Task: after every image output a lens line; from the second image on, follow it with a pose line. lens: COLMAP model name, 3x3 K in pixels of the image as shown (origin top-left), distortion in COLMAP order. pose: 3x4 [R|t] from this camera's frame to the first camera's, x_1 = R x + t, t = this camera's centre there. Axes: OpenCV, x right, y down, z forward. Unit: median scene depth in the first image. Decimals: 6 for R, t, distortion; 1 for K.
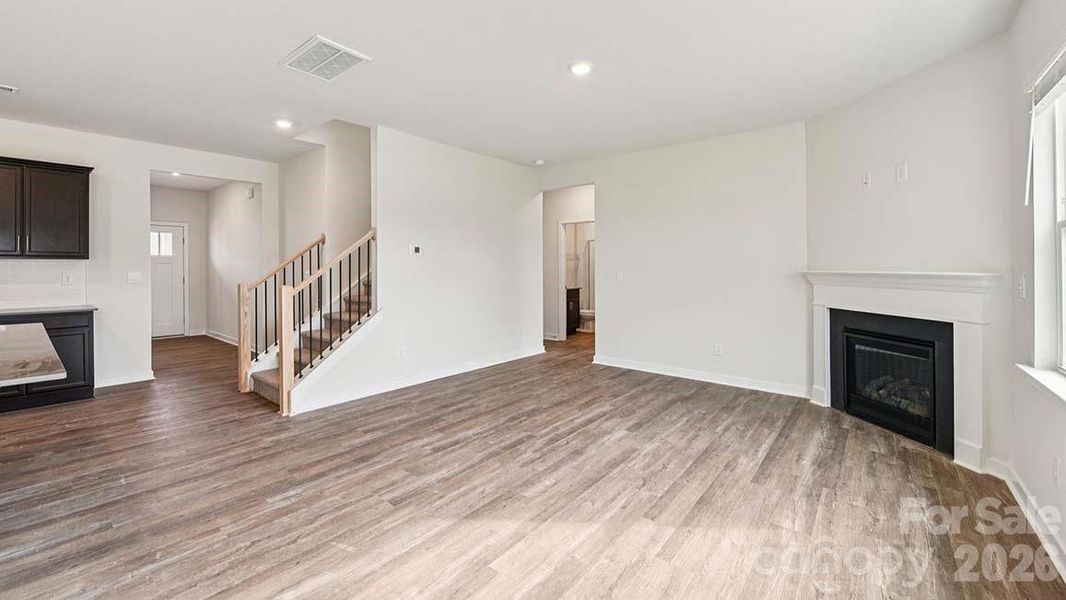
lens RADIAL K [[430.0, 0, 514.3], [0, 430.0, 264.8], [0, 0, 1]] dist [-0.014248, -0.002699]
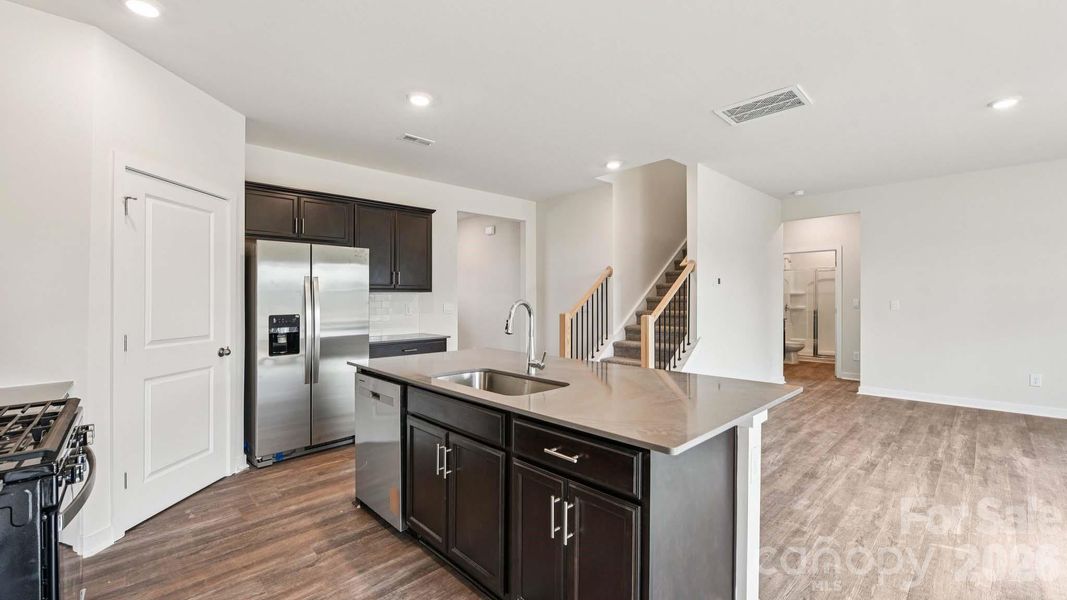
lens RADIAL K [[430.4, 0, 528.3], [0, 430.4, 300.9], [0, 0, 1]] dist [-0.014248, -0.002699]
pose [[0.992709, -0.002521, -0.120506, -0.840649], [0.003842, 0.999935, 0.010728, -0.001584], [0.120471, -0.011112, 0.992655, -0.134911]]
